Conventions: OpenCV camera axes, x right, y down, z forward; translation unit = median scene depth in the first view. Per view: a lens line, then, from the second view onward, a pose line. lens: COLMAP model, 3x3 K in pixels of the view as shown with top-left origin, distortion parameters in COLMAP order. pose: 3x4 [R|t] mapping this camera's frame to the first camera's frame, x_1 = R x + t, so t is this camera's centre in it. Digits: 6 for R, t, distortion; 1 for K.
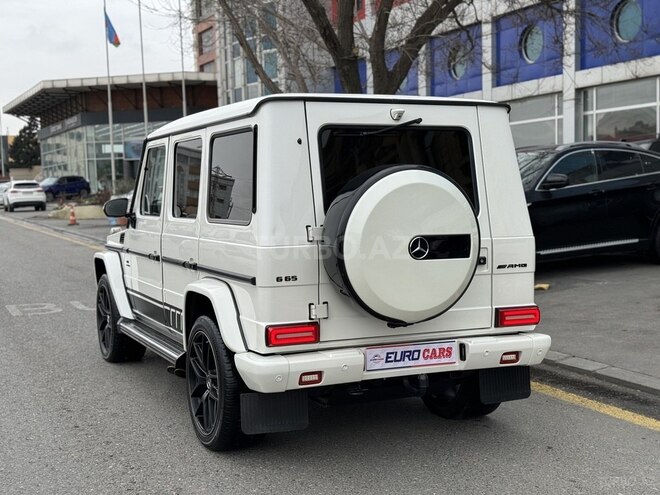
lens RADIAL K [[900.4, 0, 336.0], [0, 900.4, 246.4], [0, 0, 1]] dist [0.129850, -0.079160]
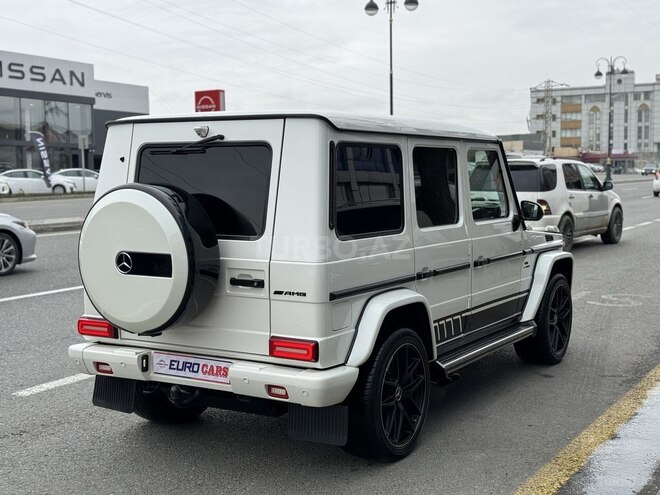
lens RADIAL K [[898.4, 0, 330.0], [0, 898.4, 247.5], [0, 0, 1]] dist [0.127278, -0.039206]
pose [[0.572018, 0.077756, -0.816547, 0.987352], [-0.052791, 0.996923, 0.057951, -0.081682], [0.818540, 0.009958, 0.574363, 0.530468]]
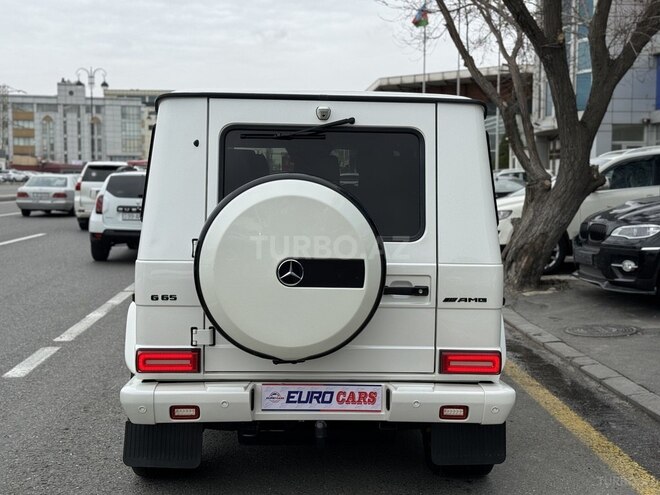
lens RADIAL K [[900.4, 0, 336.0], [0, 900.4, 246.4], [0, 0, 1]] dist [0.129850, -0.079160]
pose [[0.929916, 0.051108, -0.364203, 0.392669], [-0.049180, 0.998684, 0.014573, -0.033308], [0.364468, 0.004360, 0.931206, 0.211382]]
